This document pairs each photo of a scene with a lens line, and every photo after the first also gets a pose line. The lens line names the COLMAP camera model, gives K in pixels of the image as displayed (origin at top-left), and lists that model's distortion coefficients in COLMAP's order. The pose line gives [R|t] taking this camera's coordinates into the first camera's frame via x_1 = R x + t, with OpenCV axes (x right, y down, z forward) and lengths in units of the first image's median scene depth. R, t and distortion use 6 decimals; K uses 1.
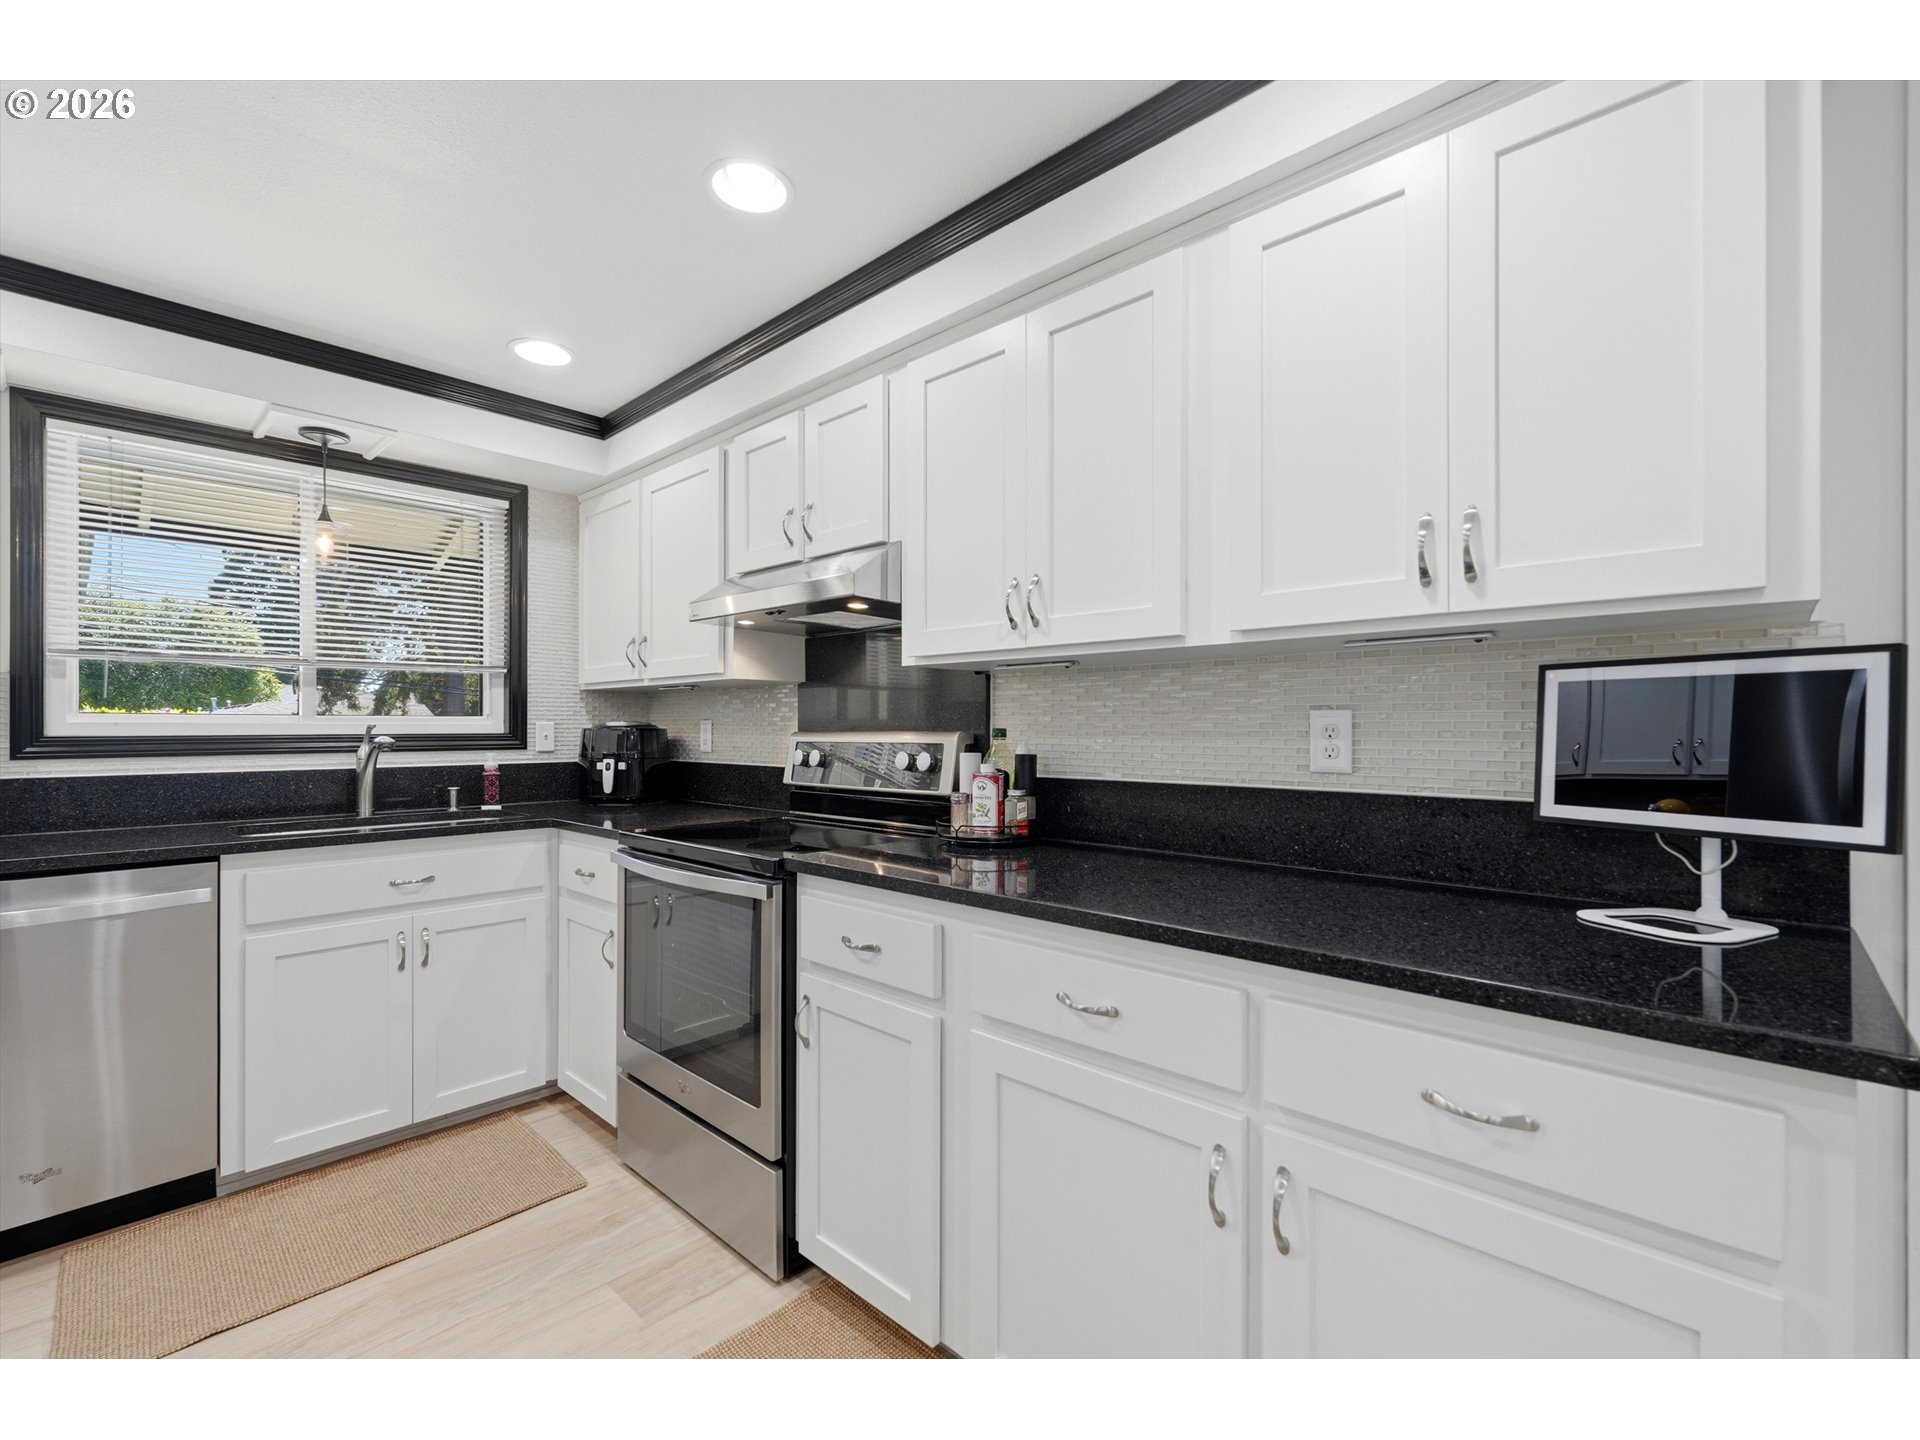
lens RADIAL K [[849.6, 0, 954.7], [0, 849.6, 728.2], [0, 0, 1]] dist [0.001075, 0.000001]
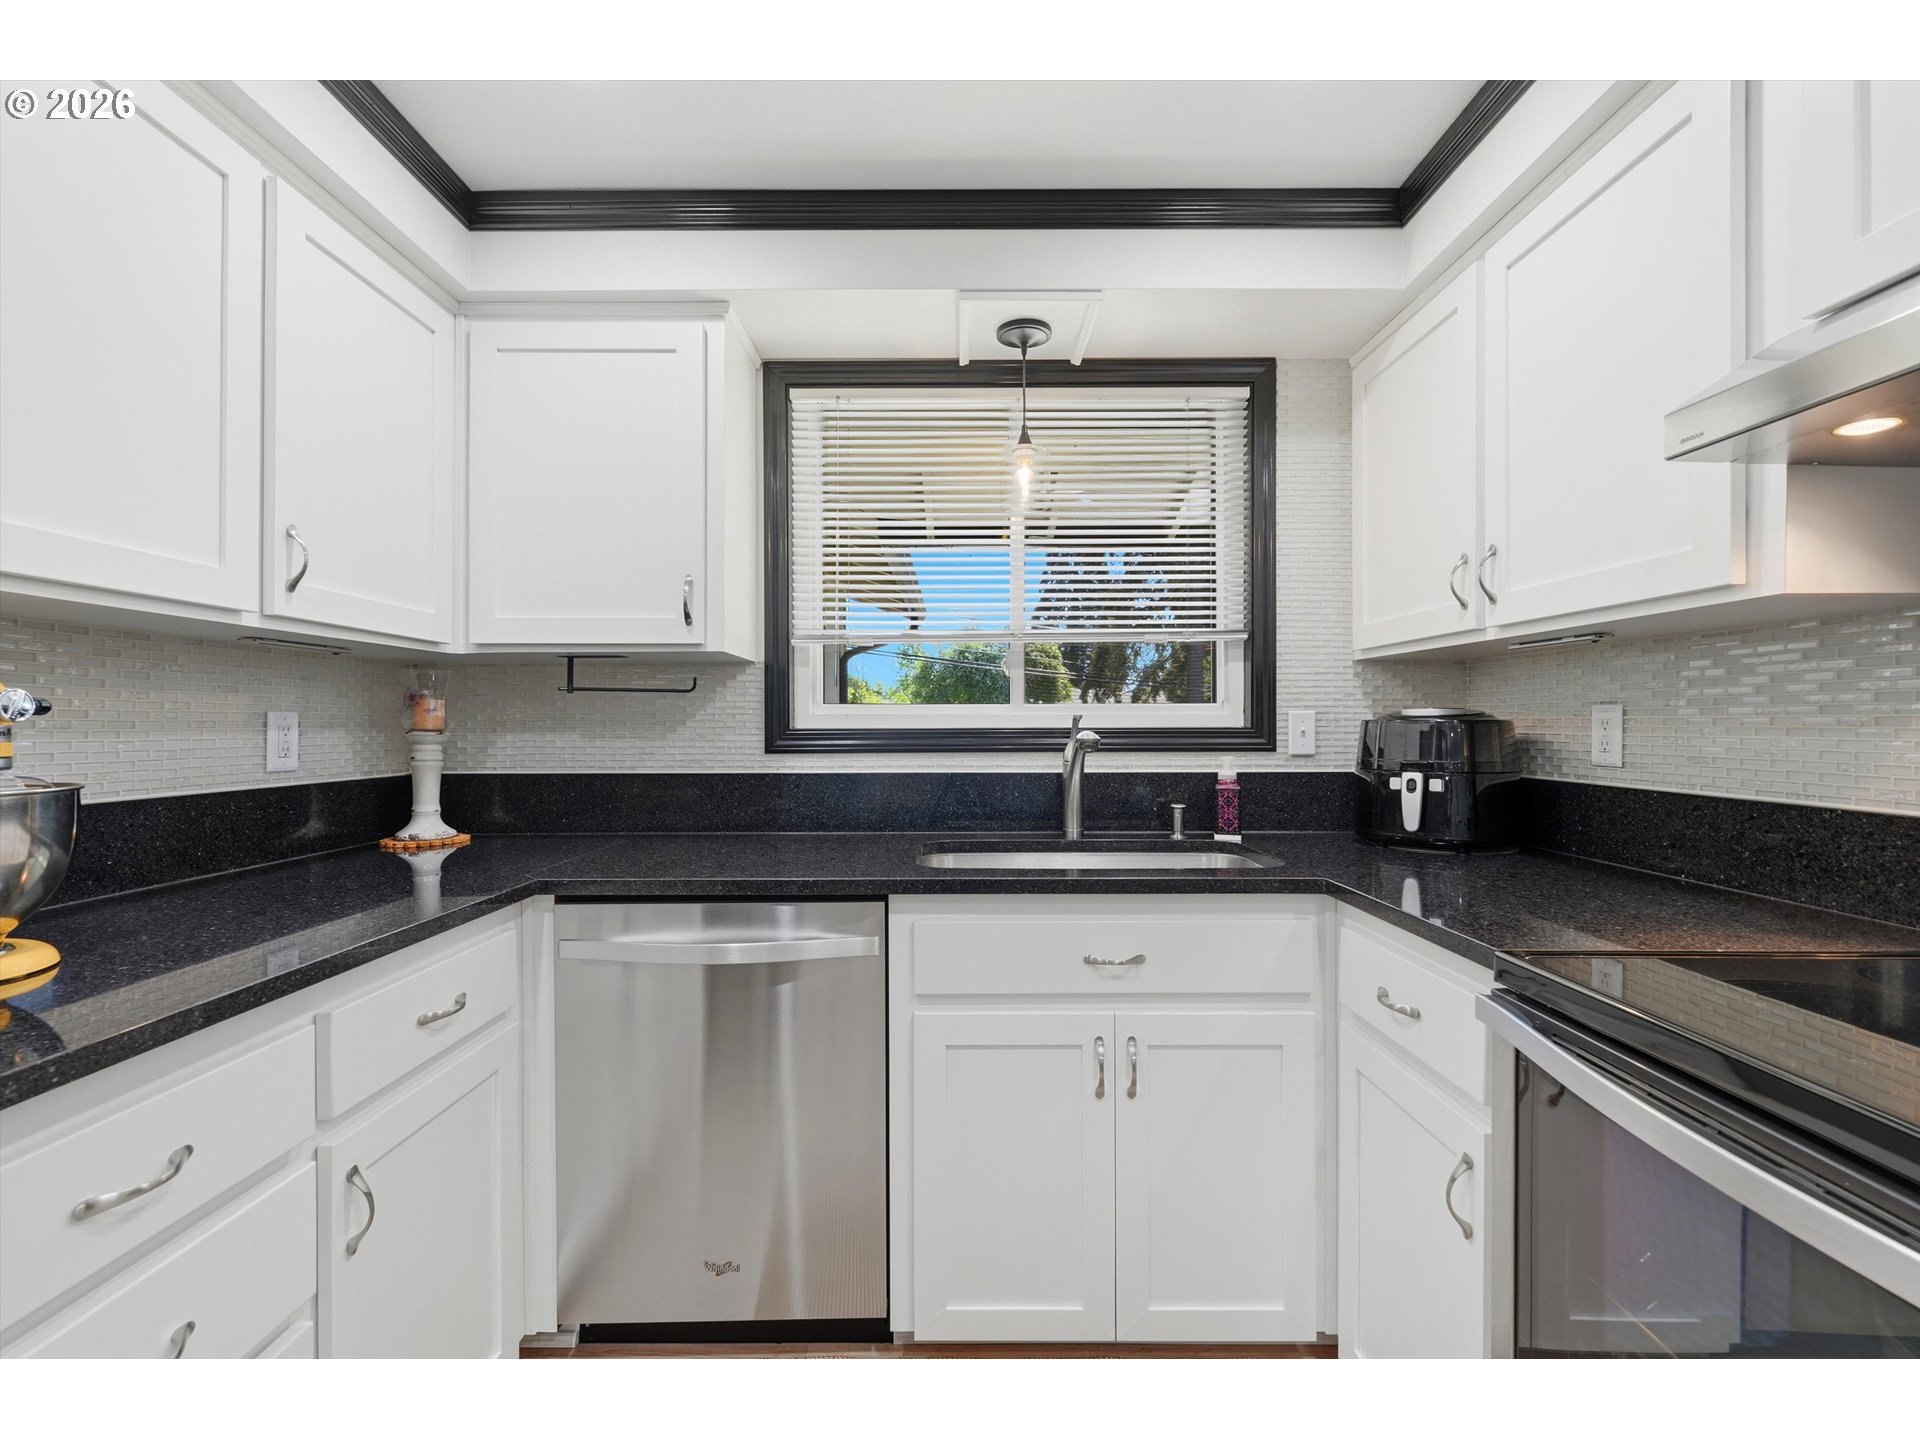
lens RADIAL K [[853.6, 0, 960.0], [0, 853.6, 720.0], [0, 0, 1]] dist [-0.023421, 0.000024]
pose [[0.697390, -0.000891, -0.716691, -0.208321], [0.000300, 1.000000, -0.000952, 0.000857], [0.716692, 0.000449, 0.697390, 0.375451]]
